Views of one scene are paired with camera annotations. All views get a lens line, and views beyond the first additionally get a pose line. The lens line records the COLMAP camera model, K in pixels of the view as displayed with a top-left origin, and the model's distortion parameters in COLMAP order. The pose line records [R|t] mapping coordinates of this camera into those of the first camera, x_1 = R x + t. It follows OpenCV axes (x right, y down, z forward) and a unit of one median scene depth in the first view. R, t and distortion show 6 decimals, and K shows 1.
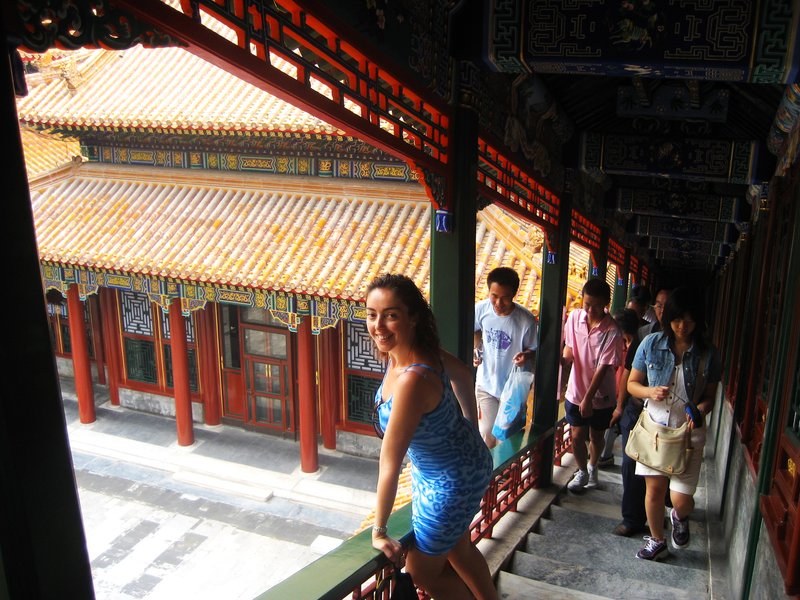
lens RADIAL K [[844.3, 0, 400.0], [0, 844.3, 300.0], [0, 0, 1]] dist [-0.111297, 0.021921]
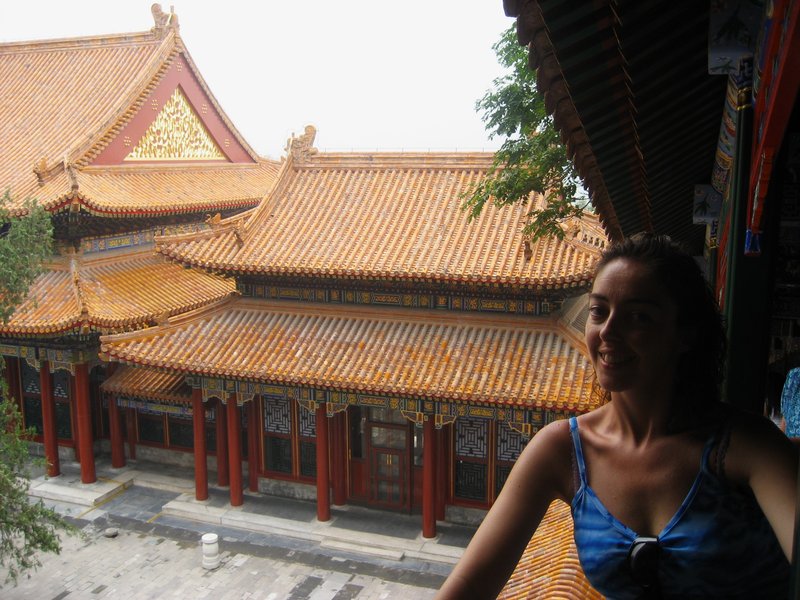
lens RADIAL K [[844.3, 0, 400.0], [0, 844.3, 300.0], [0, 0, 1]] dist [-0.111297, 0.021921]
pose [[0.999647, -0.013632, 0.022821, -0.181843], [0.016408, 0.991858, -0.126285, 0.006349], [-0.020914, 0.126614, 0.991732, -0.316561]]
